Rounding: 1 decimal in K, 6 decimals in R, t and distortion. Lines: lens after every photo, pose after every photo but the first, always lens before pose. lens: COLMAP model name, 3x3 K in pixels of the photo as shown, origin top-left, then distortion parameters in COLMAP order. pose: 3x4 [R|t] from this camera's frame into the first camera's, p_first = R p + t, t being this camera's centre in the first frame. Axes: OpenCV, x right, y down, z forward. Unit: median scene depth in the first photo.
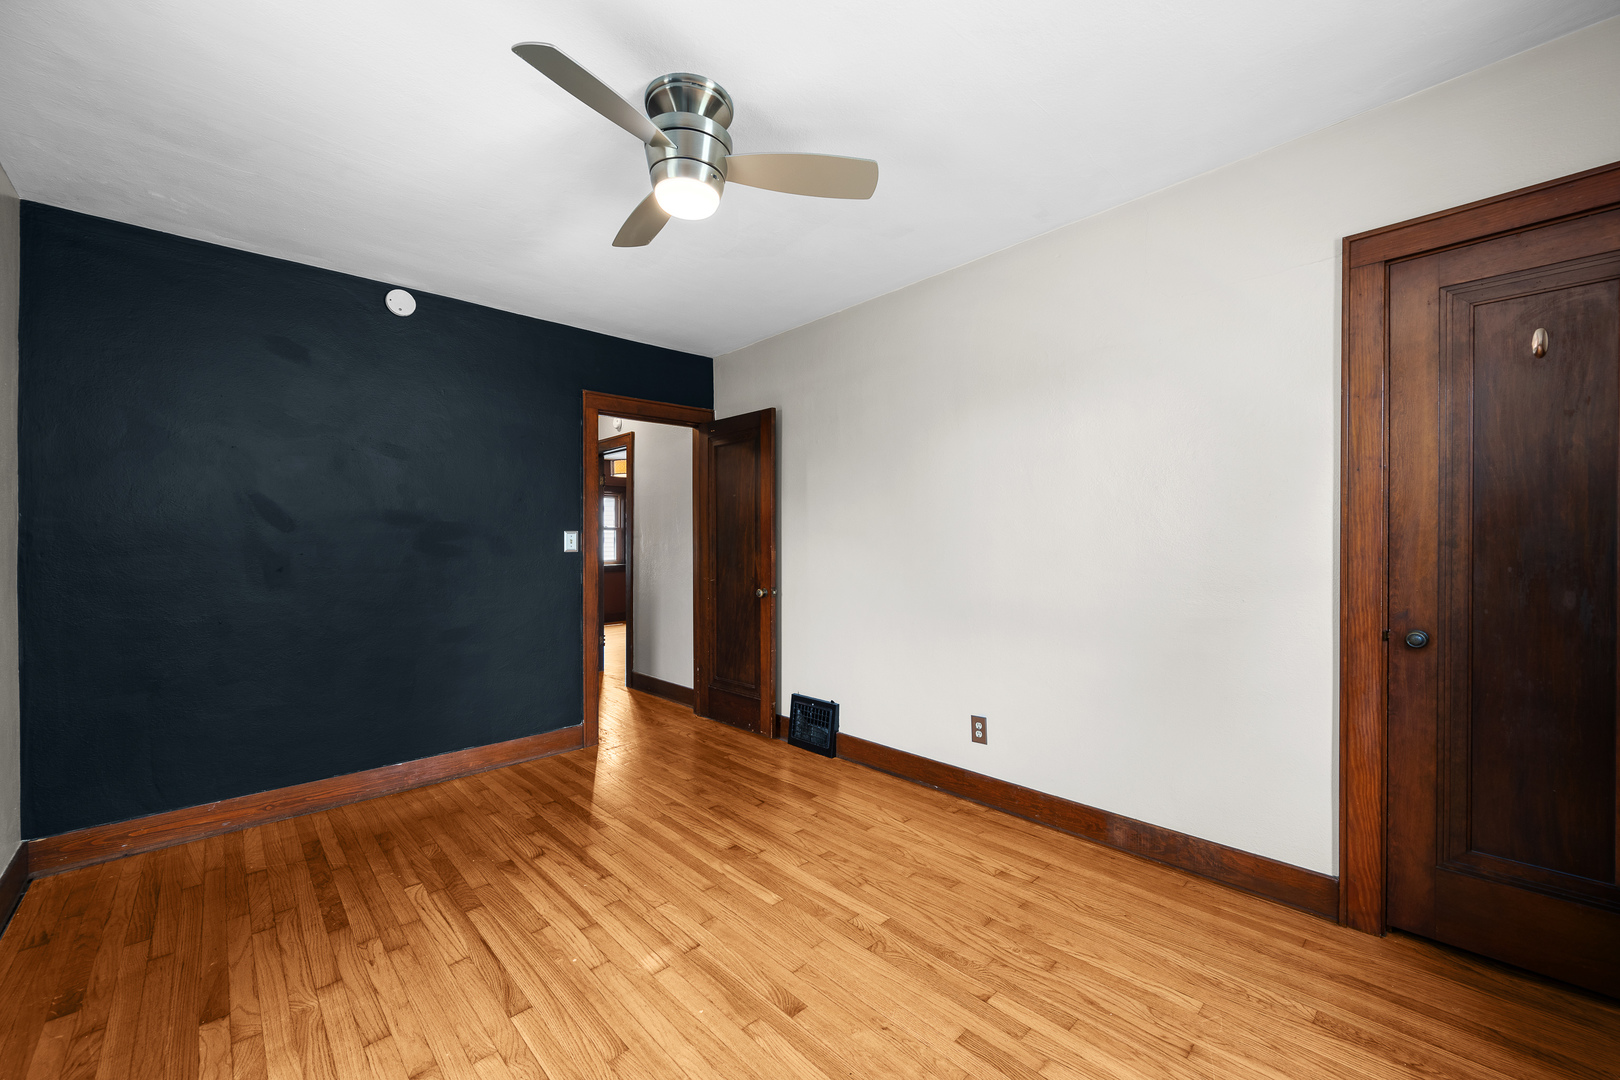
lens RADIAL K [[644.9, 0, 810.0], [0, 644.9, 545.5], [0, 0, 1]] dist [-0.000776, -0.000171]
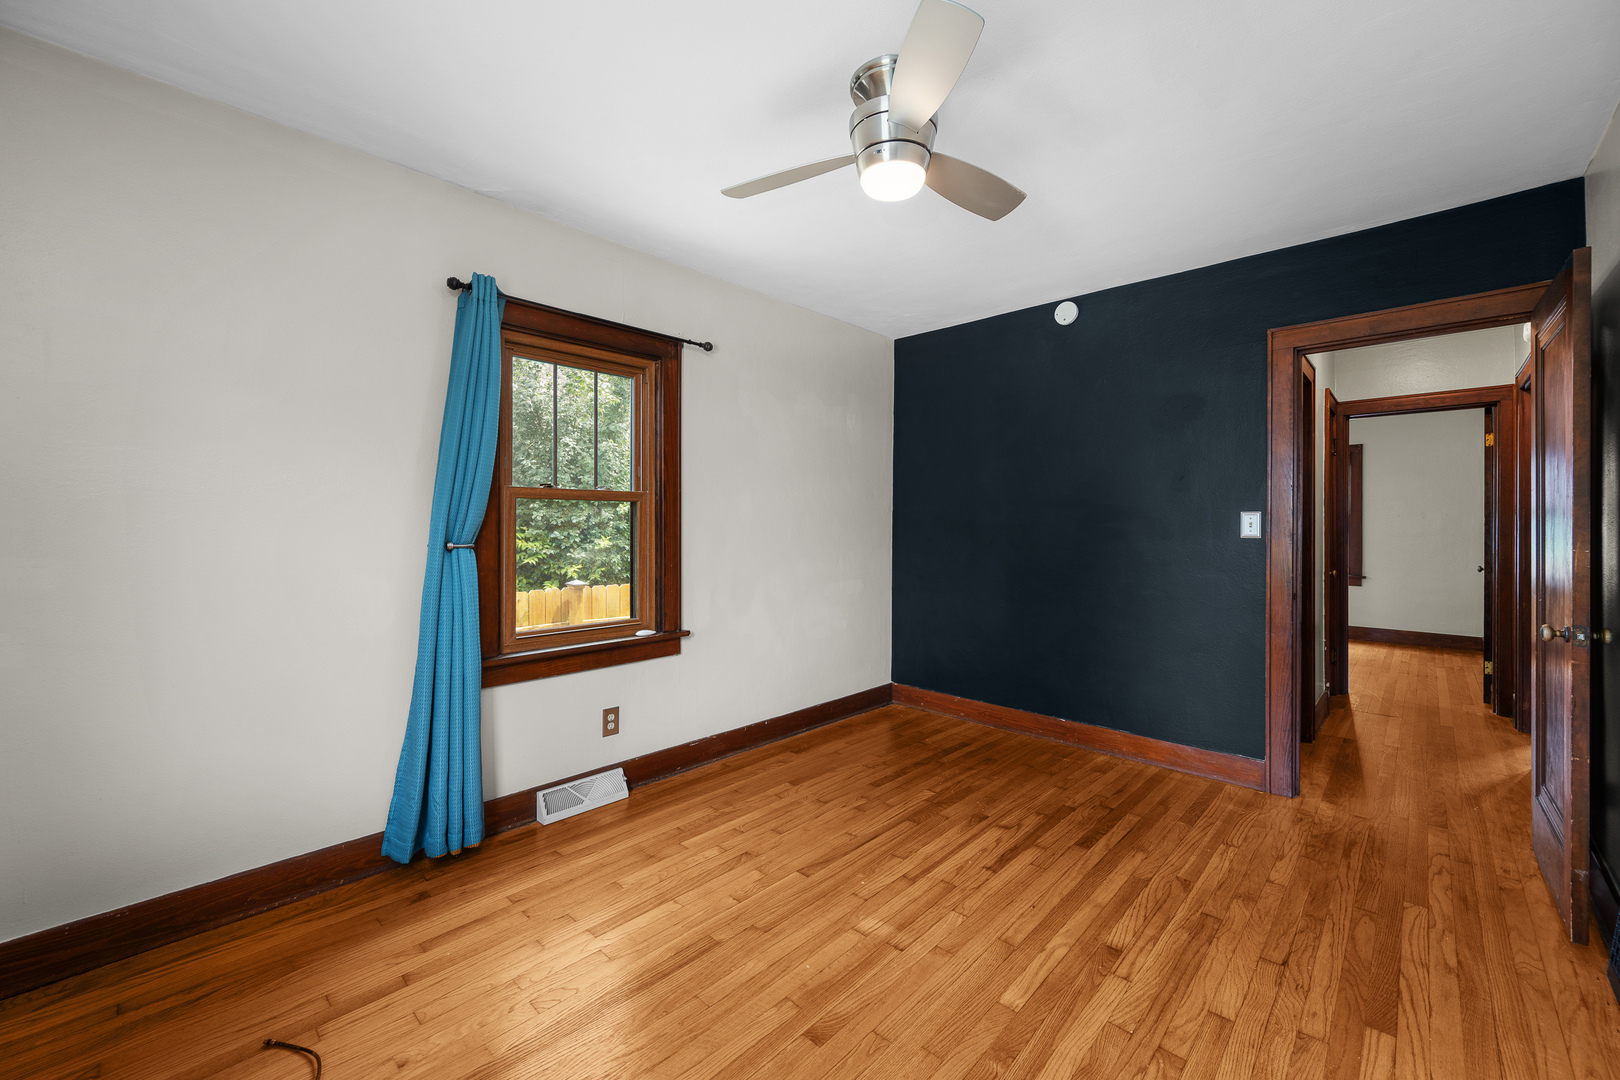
lens RADIAL K [[644.1, 0, 810.5], [0, 644.1, 522.8], [0, 0, 1]] dist [0.000147, -0.000012]
pose [[0.056453, 0.010702, -0.998348, 0.634070], [-0.013616, 0.999858, 0.009948, -0.017034], [0.998312, 0.013032, 0.056590, 0.665509]]
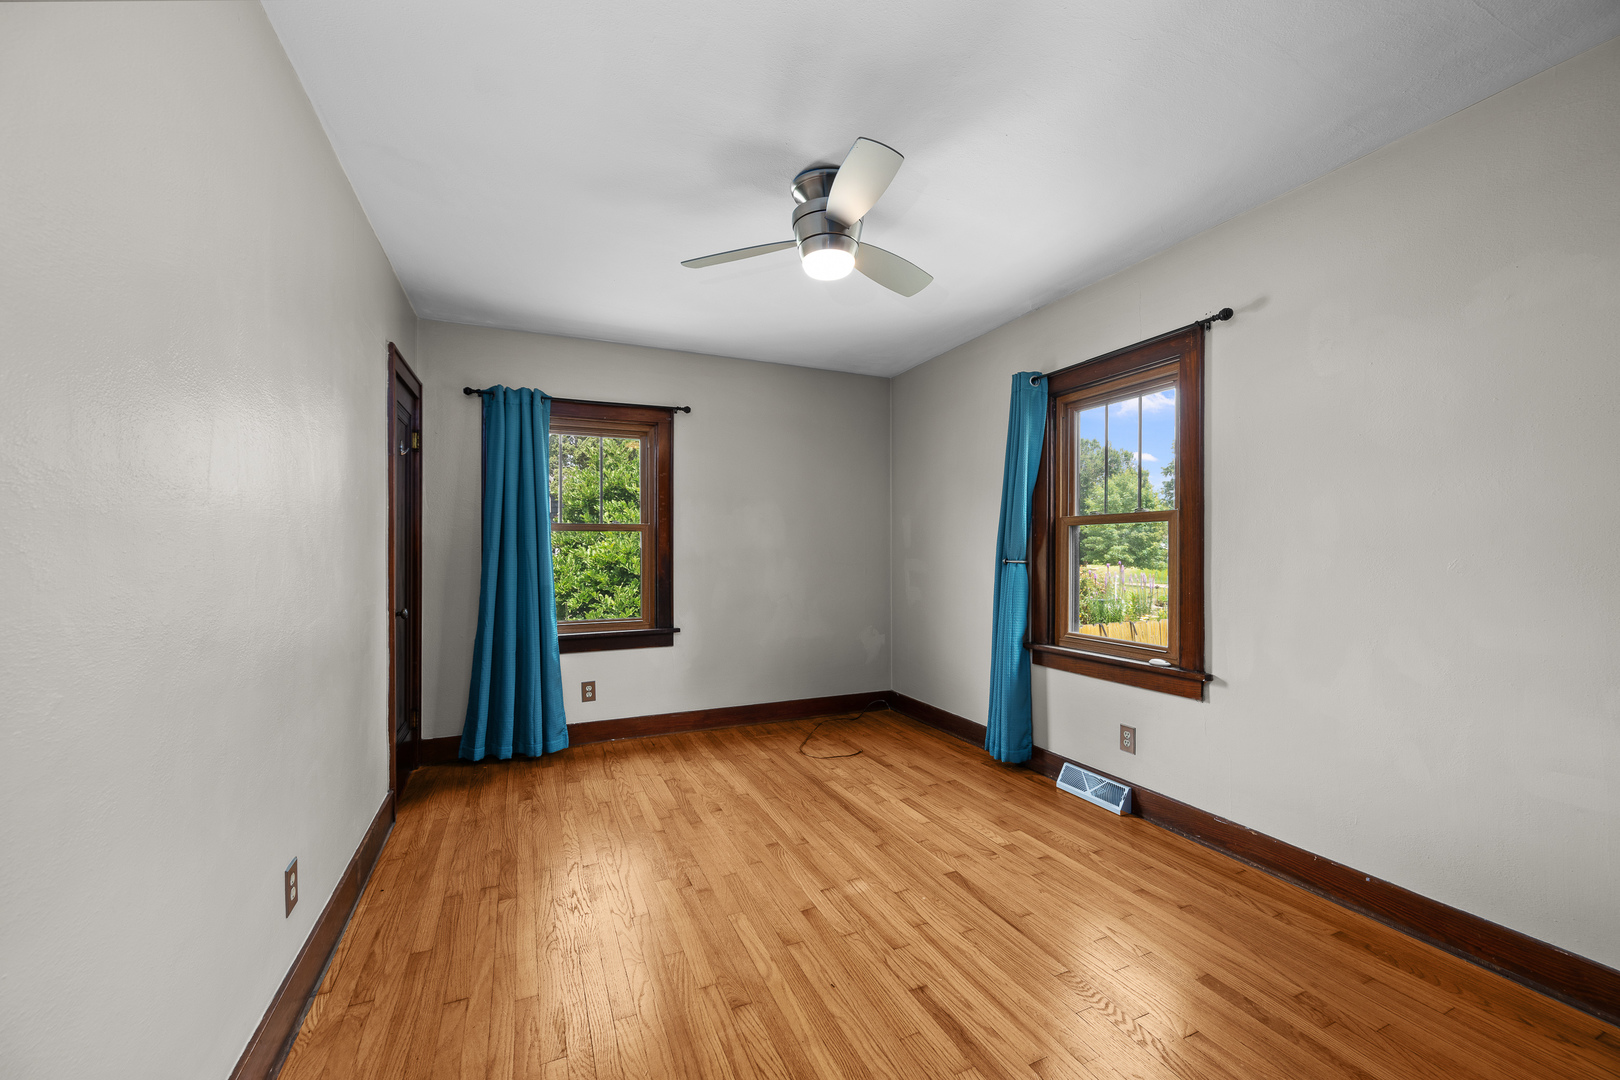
lens RADIAL K [[636.3, 0, 810.0], [0, 636.3, 540.0], [0, 0, 1]] dist [-0.001237, -0.000043]
pose [[-0.945155, 0.020409, 0.325984, -0.450237], [0.018461, 0.999788, -0.009066, -0.006234], [-0.326100, -0.002551, -0.945332, 1.742797]]
